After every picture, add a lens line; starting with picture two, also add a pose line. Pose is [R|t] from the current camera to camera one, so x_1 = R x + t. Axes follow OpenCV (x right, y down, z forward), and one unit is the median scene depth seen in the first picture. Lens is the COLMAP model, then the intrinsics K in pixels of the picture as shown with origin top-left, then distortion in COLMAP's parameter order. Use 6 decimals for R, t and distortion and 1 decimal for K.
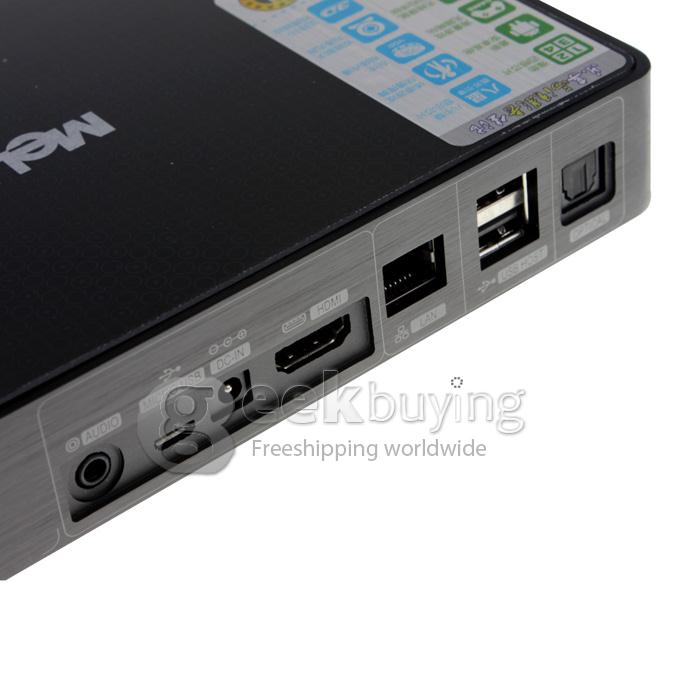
lens RADIAL K [[2070.4, 0, 388.2], [0, 2070.4, 340.0], [0, 0, 1]] dist [0.021535, 0.043069]
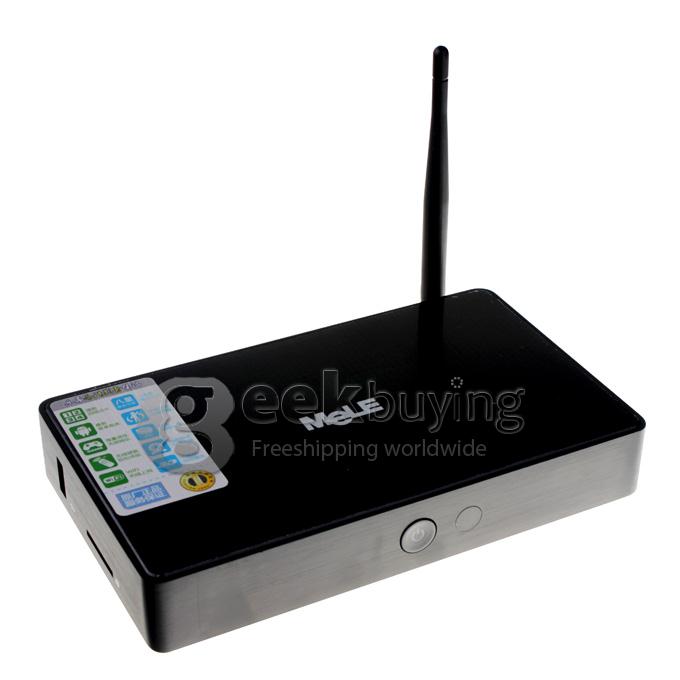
lens RADIAL K [[1615.5, 0, 340.0], [0, 1615.5, 340.0], [0, 0, 1]] dist [-0.026284, -0.196759]
pose [[-0.976018, -0.043673, 0.213264, -0.506702], [0.184796, 0.351594, 0.917732, -1.582196], [-0.115062, 0.935133, -0.335092, 1.451857]]
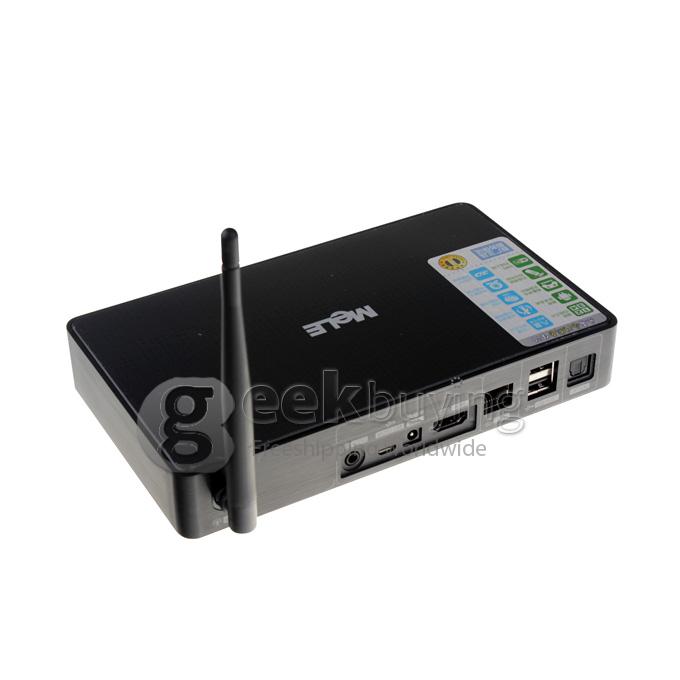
lens RADIAL K [[1561.9, 0, 340.0], [0, 1561.9, 340.0], [0, 0, 1]] dist [0.018621, -0.034638]
pose [[0.983749, 0.151456, -0.096431, -0.002770], [-0.156684, 0.986426, -0.049126, 0.016711], [0.087681, 0.063437, 0.994127, -0.713460]]
